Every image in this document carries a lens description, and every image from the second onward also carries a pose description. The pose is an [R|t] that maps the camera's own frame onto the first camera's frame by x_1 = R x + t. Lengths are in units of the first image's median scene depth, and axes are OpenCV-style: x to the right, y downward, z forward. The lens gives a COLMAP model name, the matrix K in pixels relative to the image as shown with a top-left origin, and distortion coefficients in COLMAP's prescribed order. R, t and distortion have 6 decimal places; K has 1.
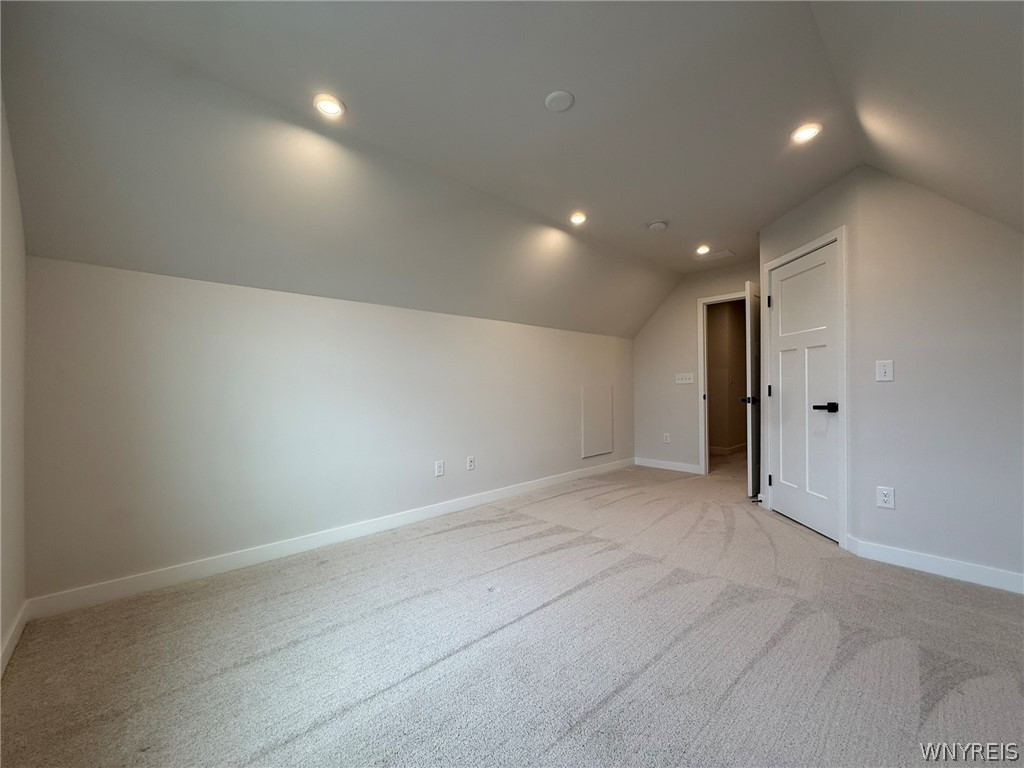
lens RADIAL K [[415.5, 0, 512.0], [0, 415.5, 384.0], [0, 0, 1]] dist [0.001088, 0.000124]
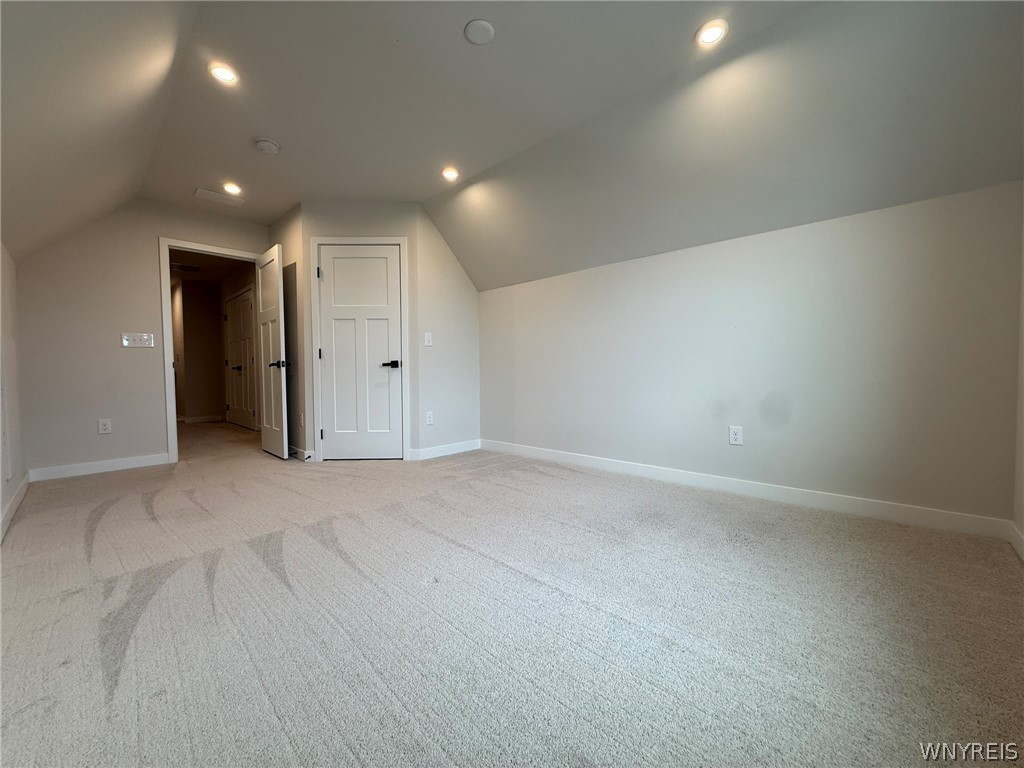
lens RADIAL K [[407.6, 0, 509.1], [0, 407.6, 384.0], [0, 0, 1]] dist [-0.000076, 0.000253]
pose [[-0.077806, -0.020542, 0.996757, -0.549746], [0.009004, 0.999732, 0.021306, 0.084981], [-0.996928, 0.010632, -0.077600, 0.636651]]
